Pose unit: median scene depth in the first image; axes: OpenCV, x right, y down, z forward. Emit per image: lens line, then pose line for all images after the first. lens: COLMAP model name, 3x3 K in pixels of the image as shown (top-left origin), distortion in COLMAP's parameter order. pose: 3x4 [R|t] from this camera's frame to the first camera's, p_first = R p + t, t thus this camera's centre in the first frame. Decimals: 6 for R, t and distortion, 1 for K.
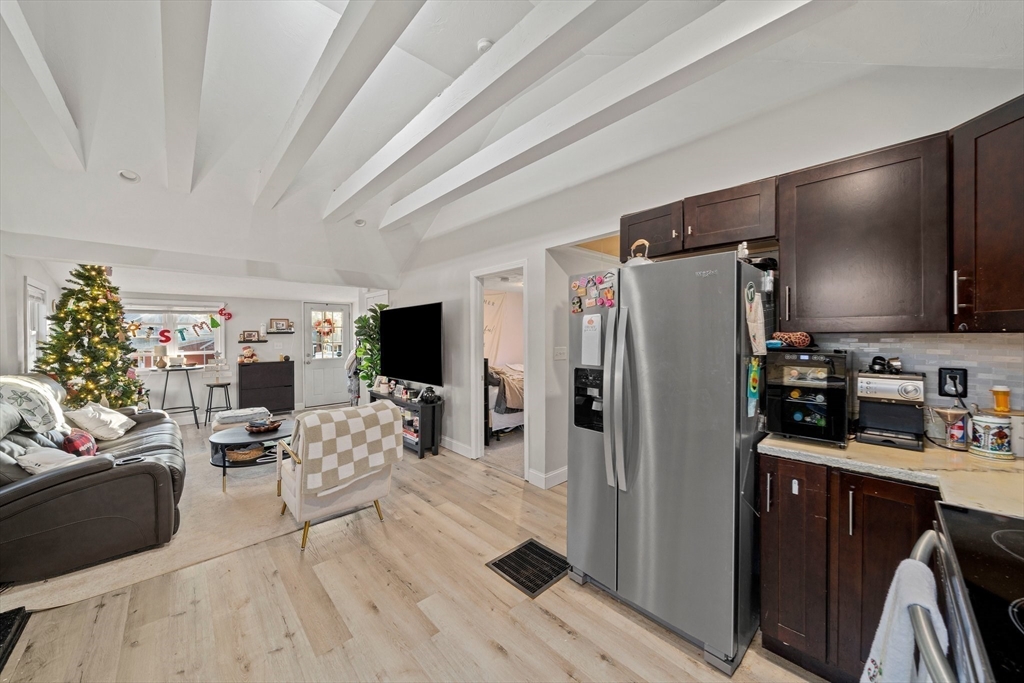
lens RADIAL K [[362.8, 0, 512.9], [0, 362.8, 337.0], [0, 0, 1]] dist [-0.000694, -0.000032]
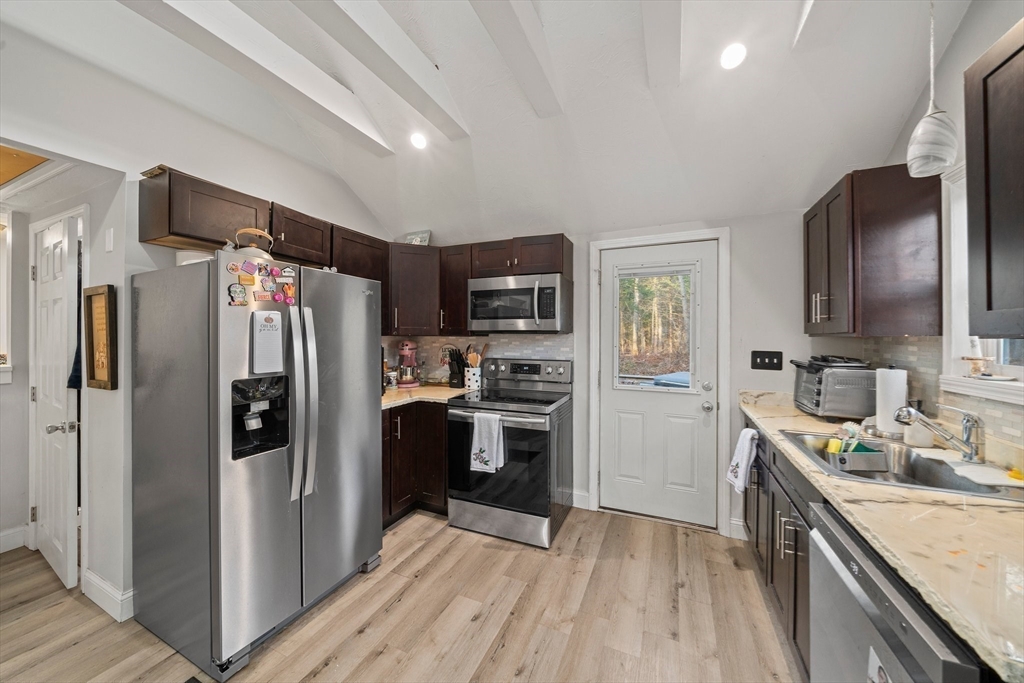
lens RADIAL K [[362.8, 0, 510.9], [0, 362.8, 337.6], [0, 0, 1]] dist [-0.000694, -0.000032]
pose [[-0.375454, 0.001448, 0.926840, -0.822816], [0.009587, 0.999951, 0.002321, 0.002194], [-0.926791, 0.009757, -0.375450, 0.869948]]
